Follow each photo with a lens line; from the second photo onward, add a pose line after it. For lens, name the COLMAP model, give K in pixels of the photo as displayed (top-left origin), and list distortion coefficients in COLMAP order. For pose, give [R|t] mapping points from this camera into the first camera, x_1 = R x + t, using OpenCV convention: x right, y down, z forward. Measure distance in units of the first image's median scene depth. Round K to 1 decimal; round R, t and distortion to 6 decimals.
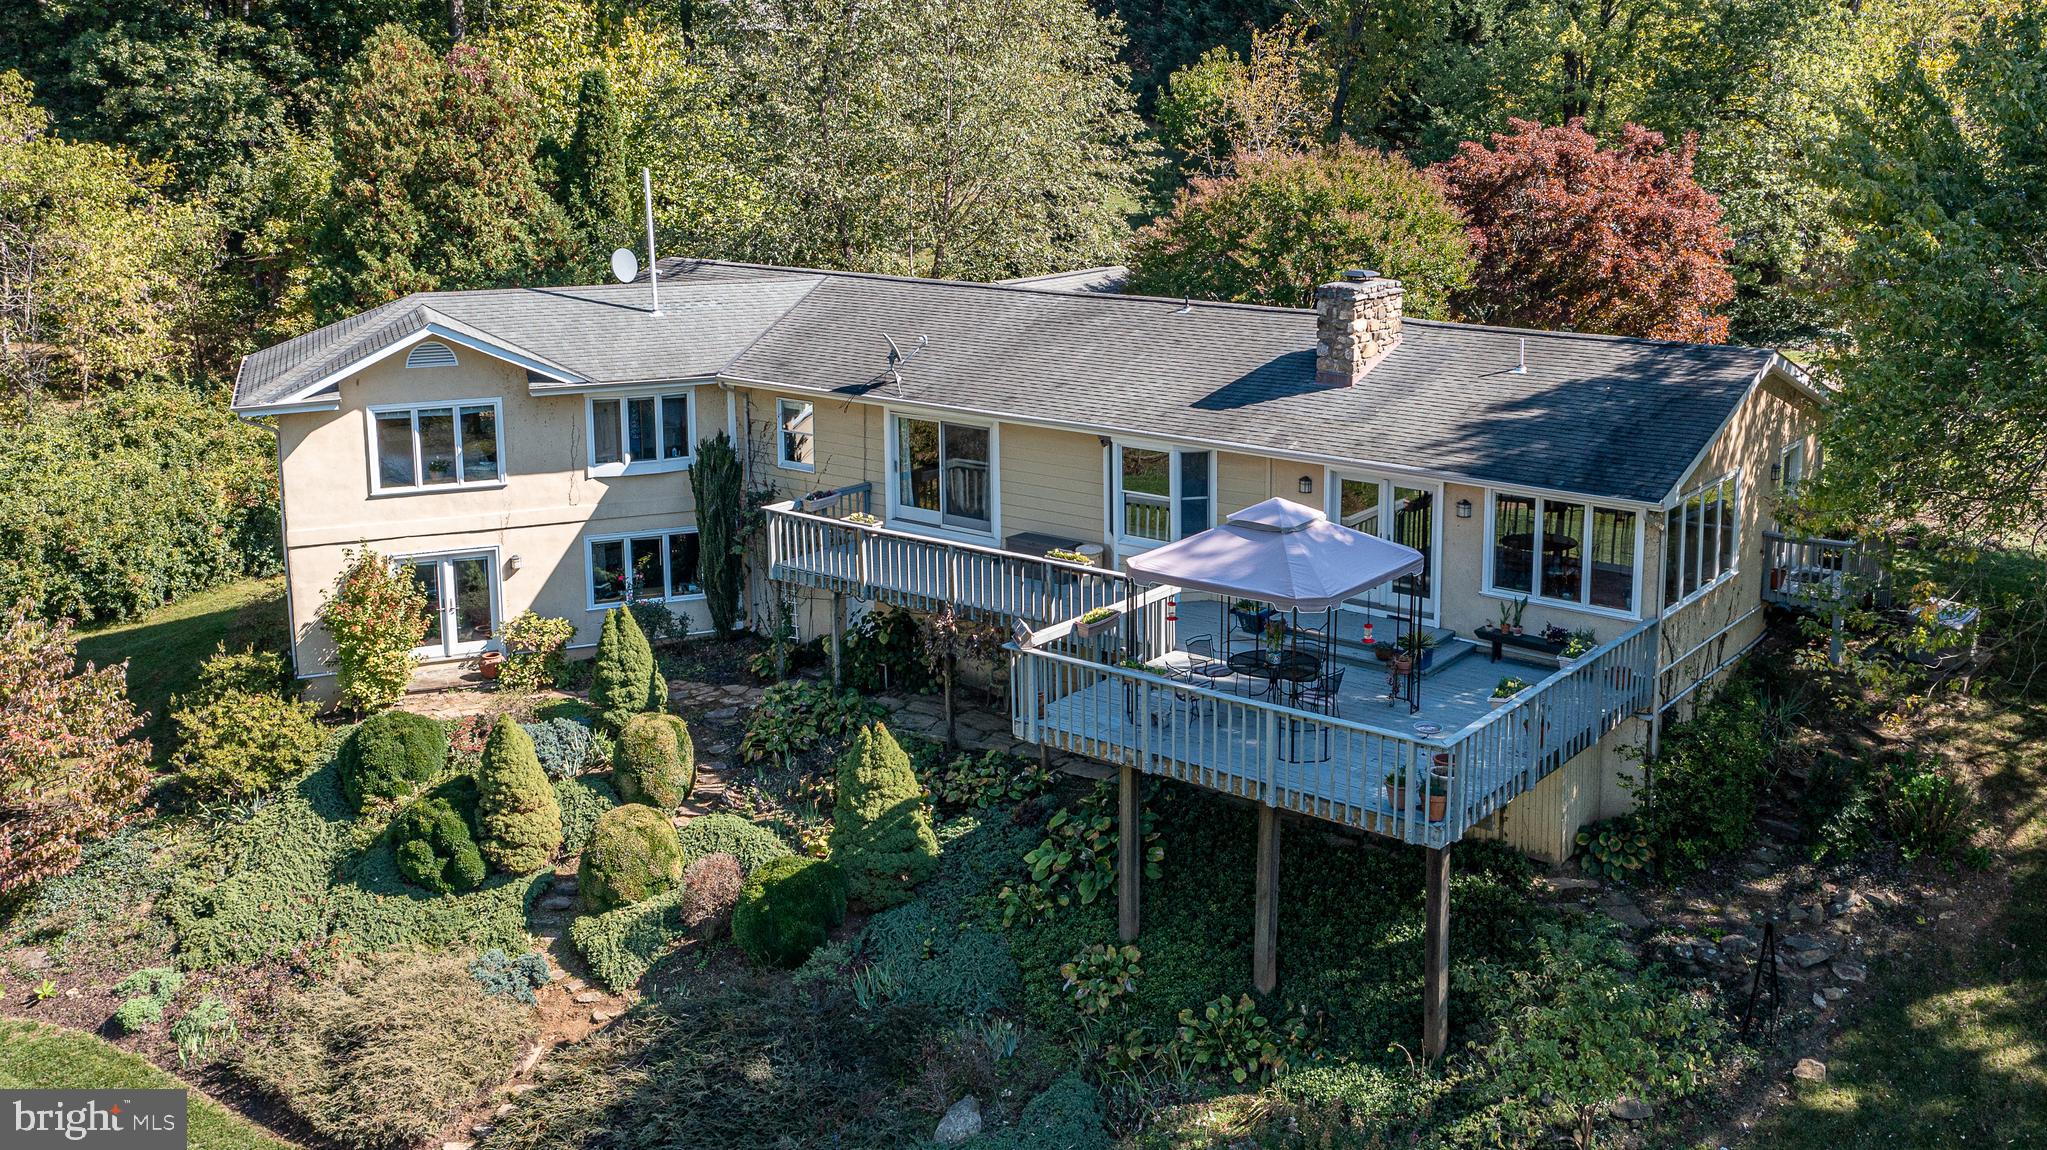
lens RADIAL K [[1921.9, 0, 1086.9], [0, 1921.9, 368.7], [0, 0, 1]] dist [-0.007139, -0.008058]
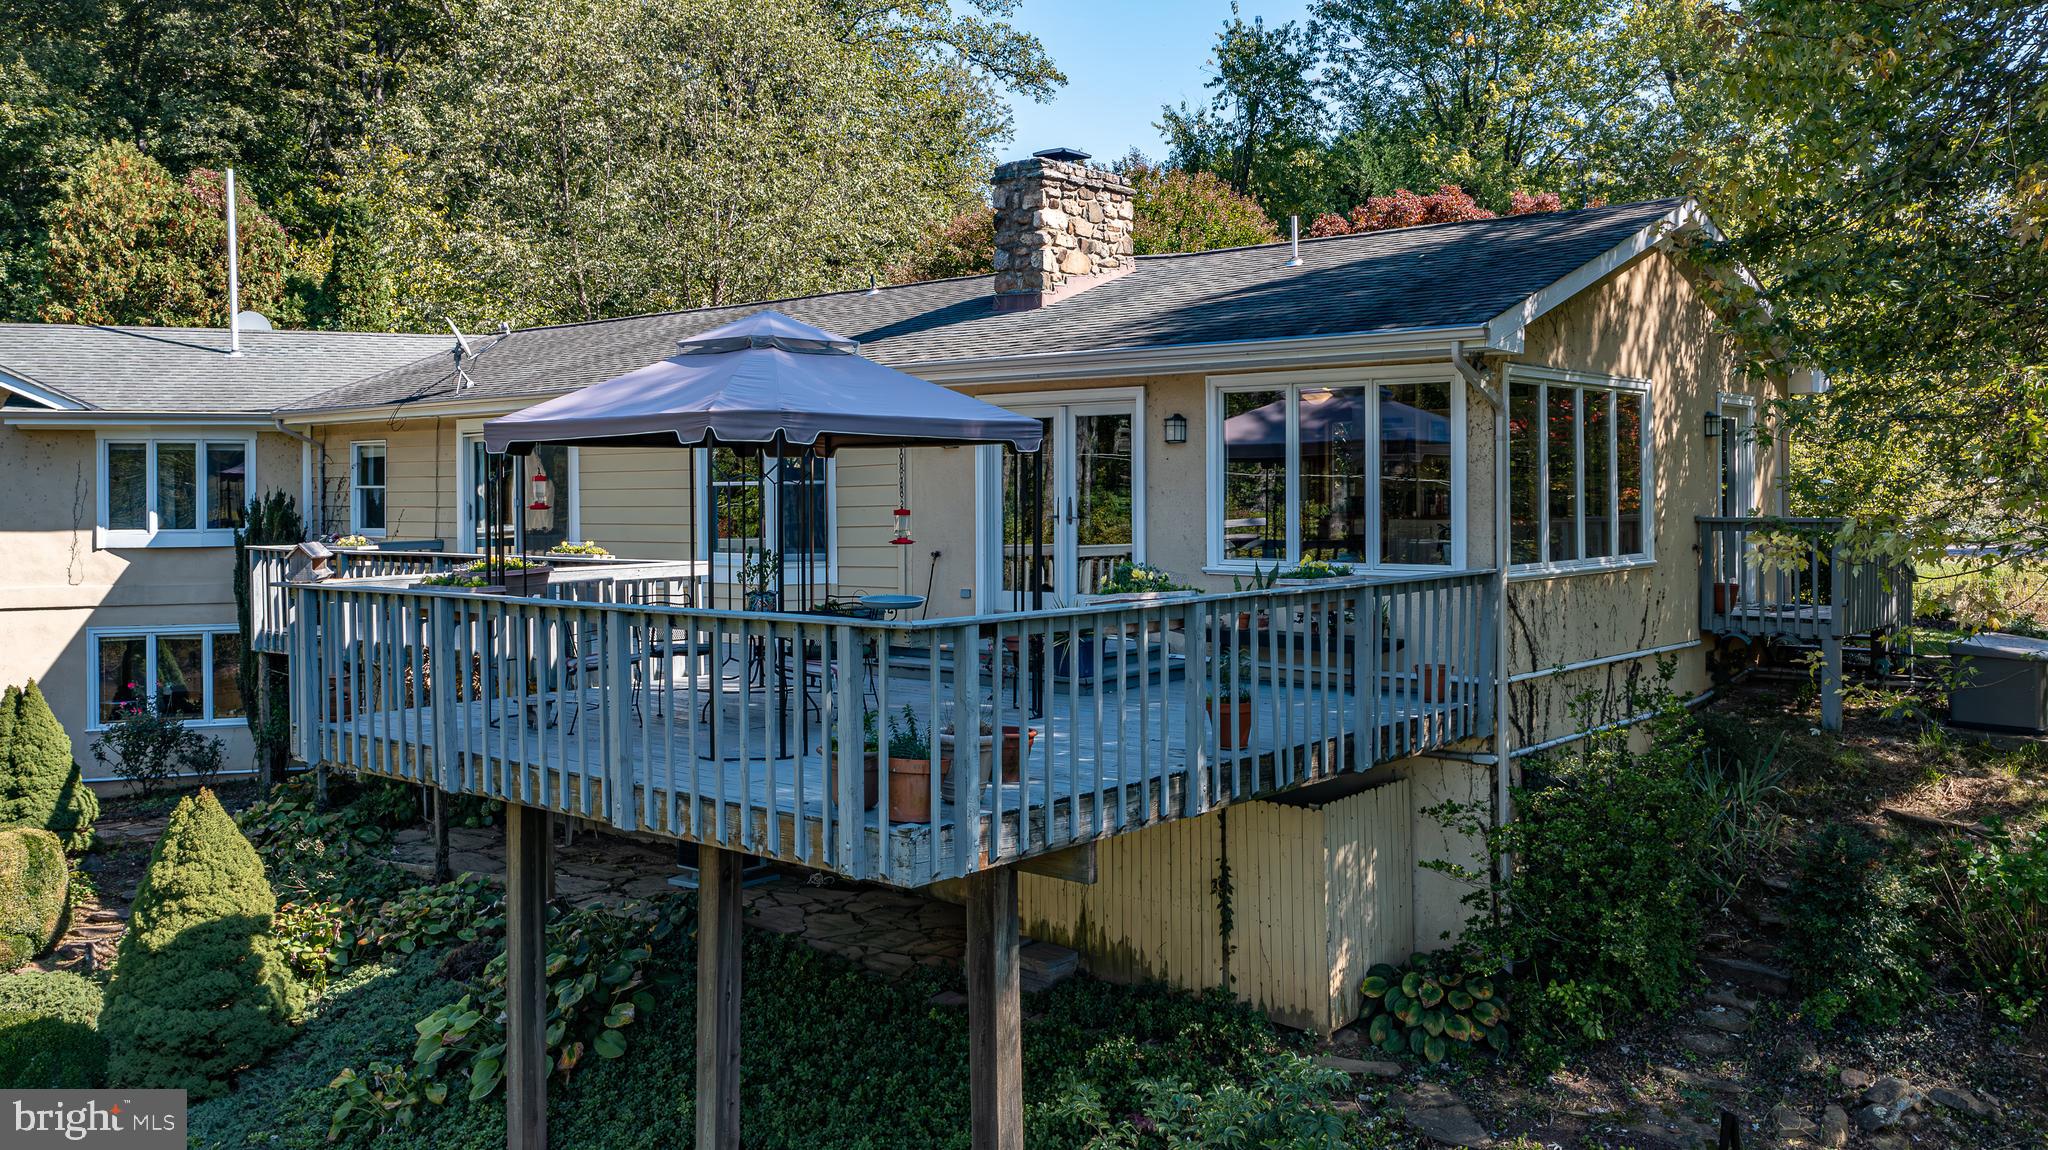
lens RADIAL K [[1677.0, 0, 1023.2], [0, 1677.0, 482.5], [0, 0, 1]] dist [-0.007187, 0.002191]
pose [[0.998365, -0.002896, -0.057094, 0.156596], [-0.006182, 0.987389, -0.158191, 0.150660], [0.056832, 0.158285, 0.985756, 0.426642]]
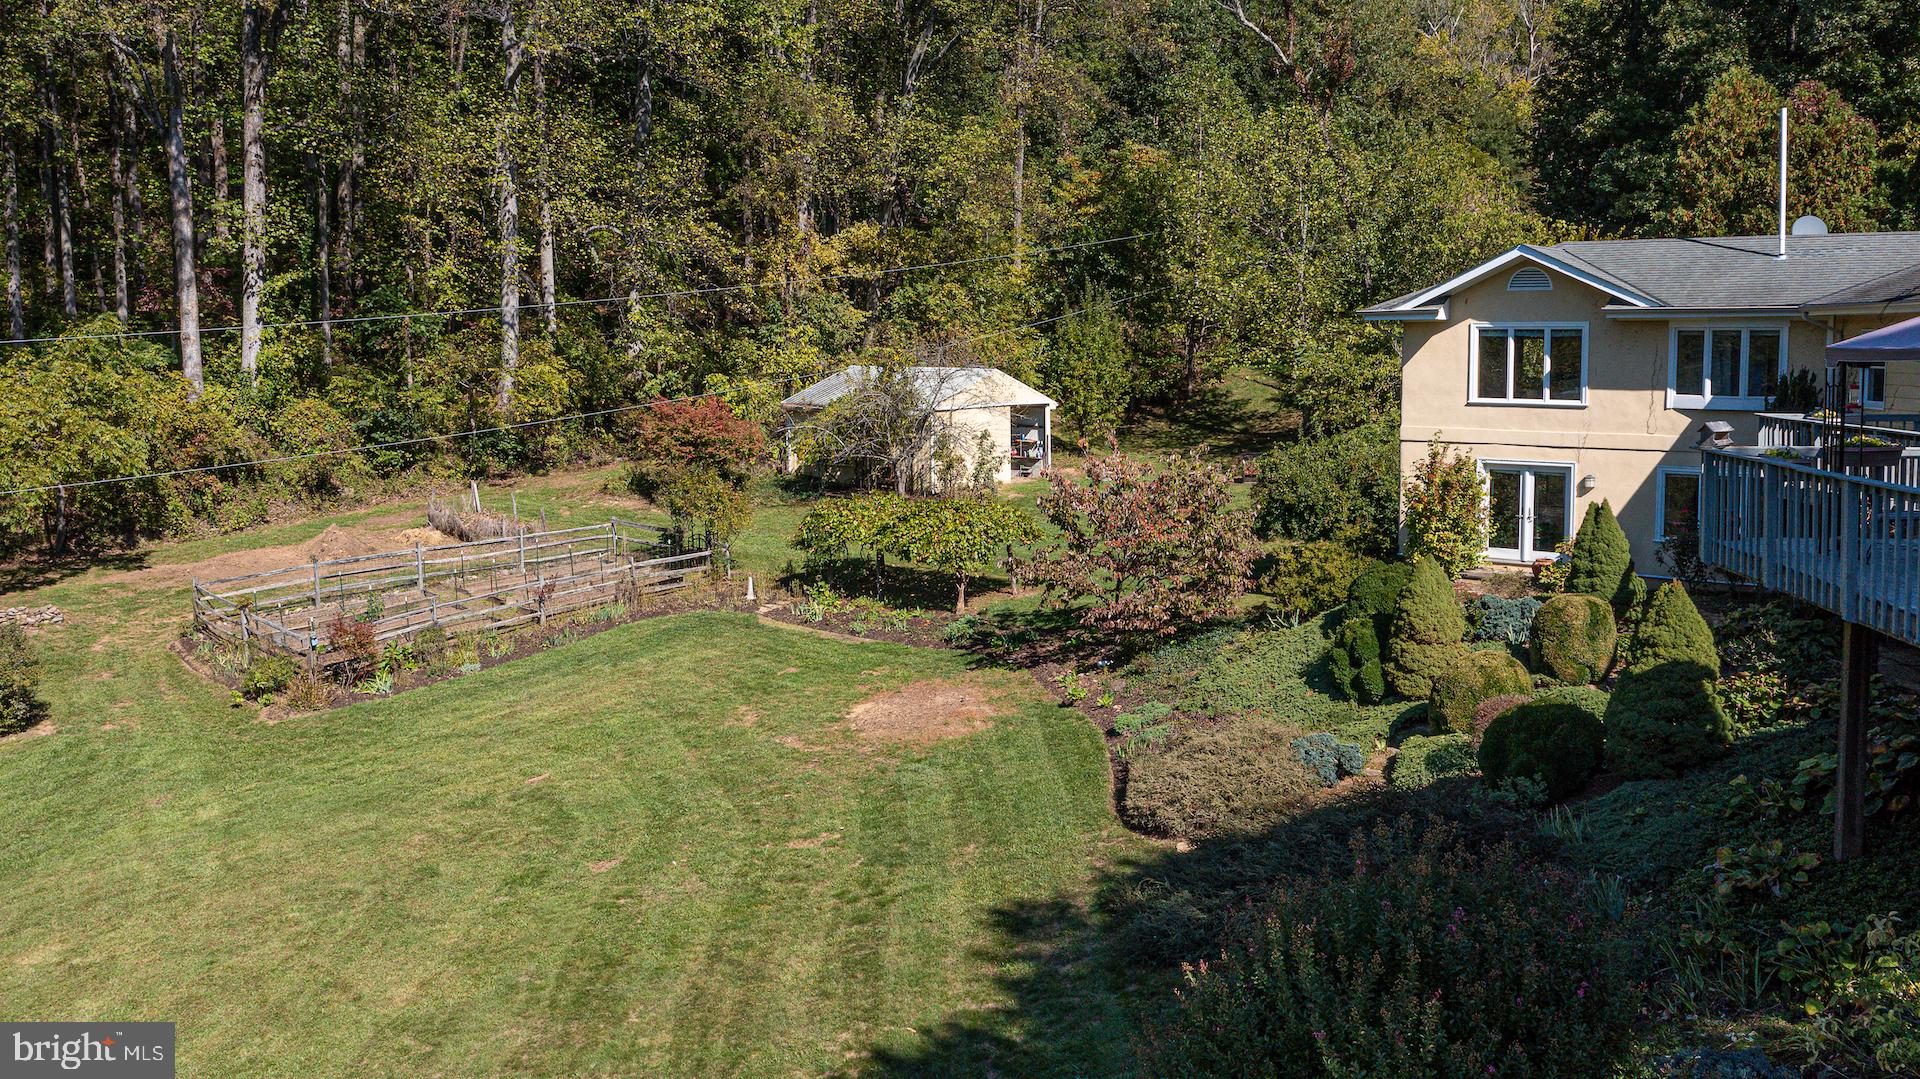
lens RADIAL K [[1600.9, 0, 960.7], [0, 1600.9, 471.2], [0, 0, 1]] dist [-0.009440, -0.004040]
pose [[0.507222, 0.075131, -0.858534, 0.316545], [-0.136822, 0.990578, 0.005852, 0.154821], [0.850885, 0.114498, 0.512723, 0.289346]]
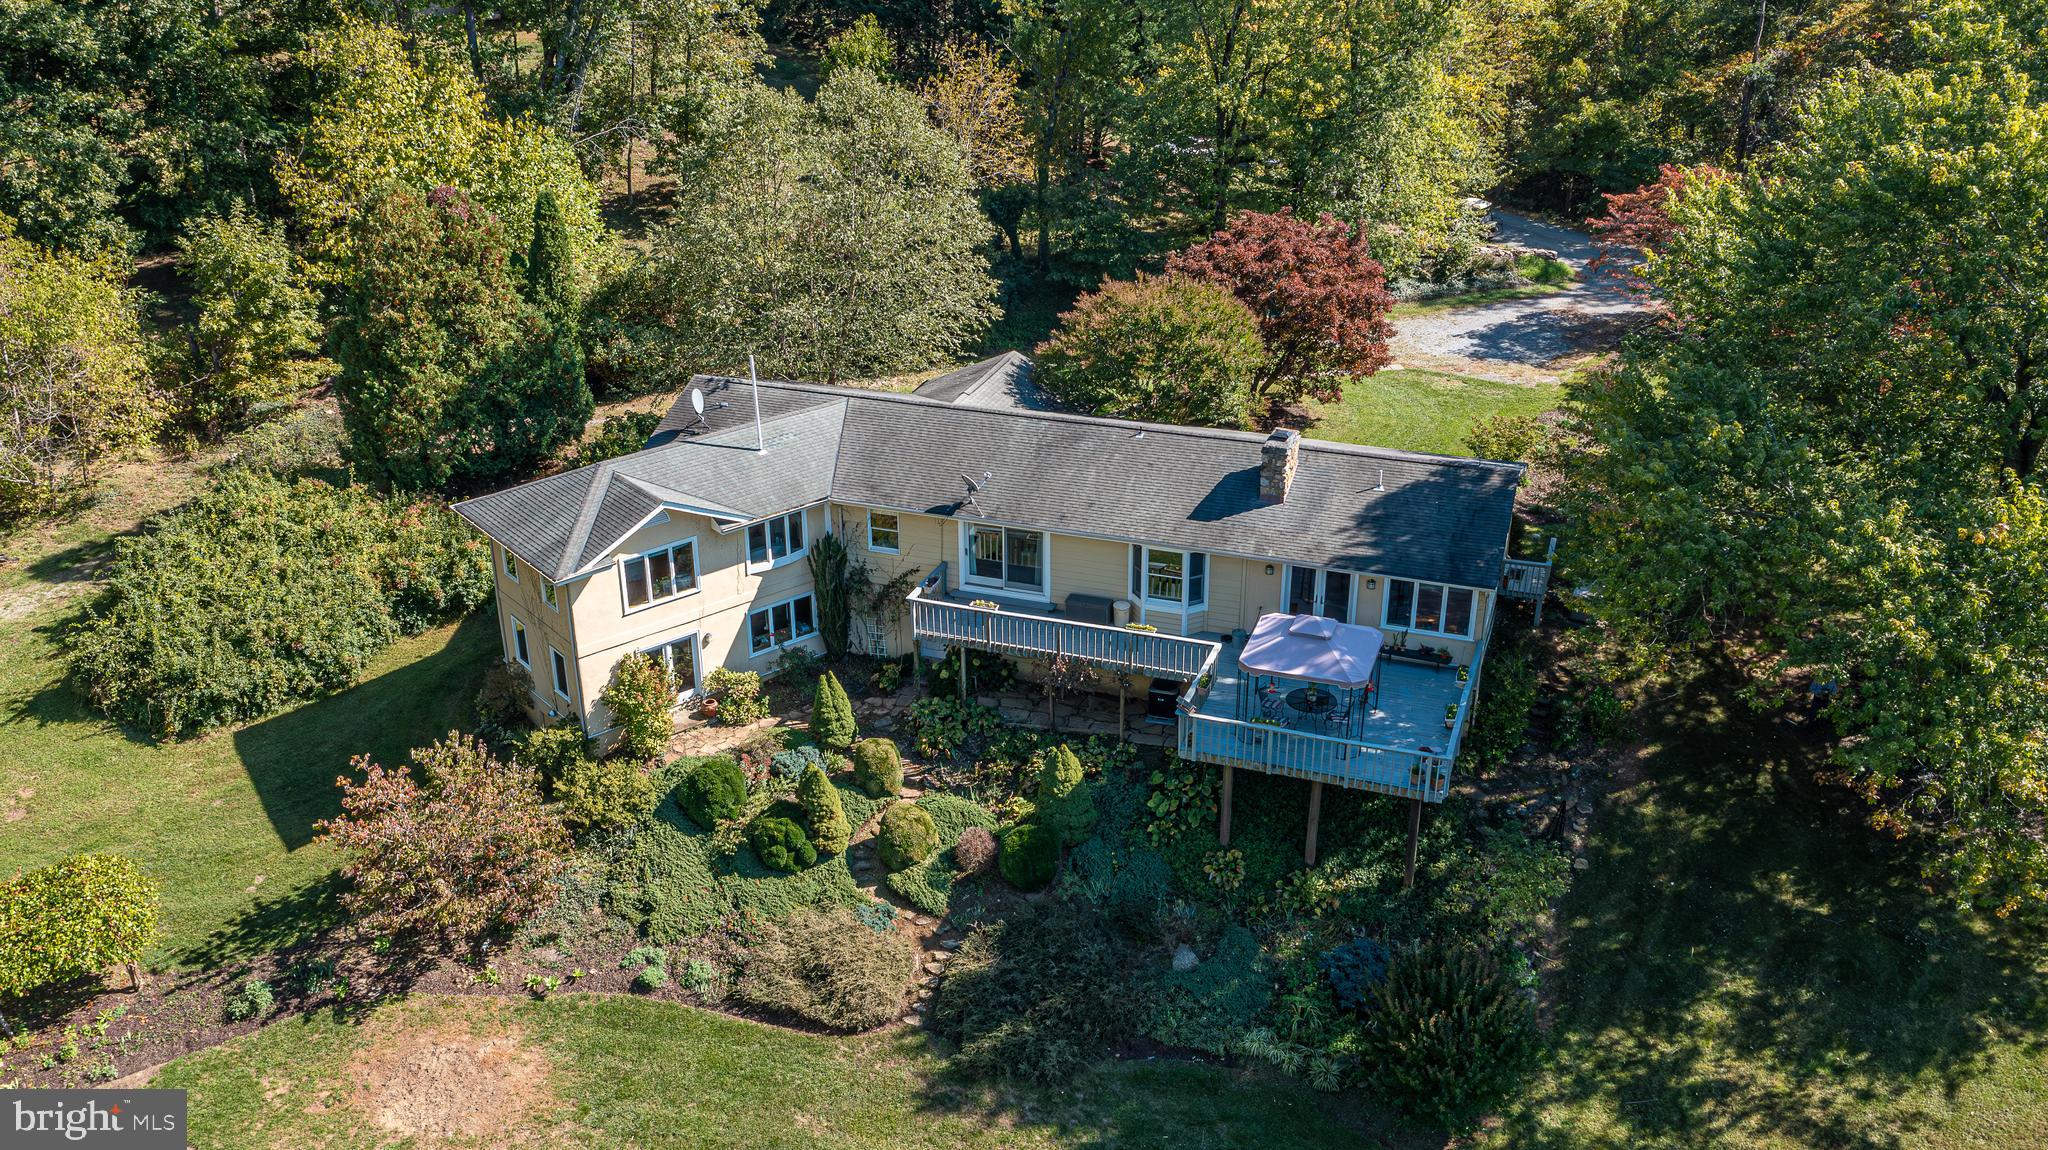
lens RADIAL K [[1829.9, 0, 981.0], [0, 1829.9, 575.0], [0, 0, 1]] dist [-0.000232, 0.002295]
pose [[0.955824, -0.128269, 0.264476, -0.524474], [0.049605, 0.957248, 0.284985, -0.382782], [-0.289723, -0.259276, 0.921323, -0.400759]]
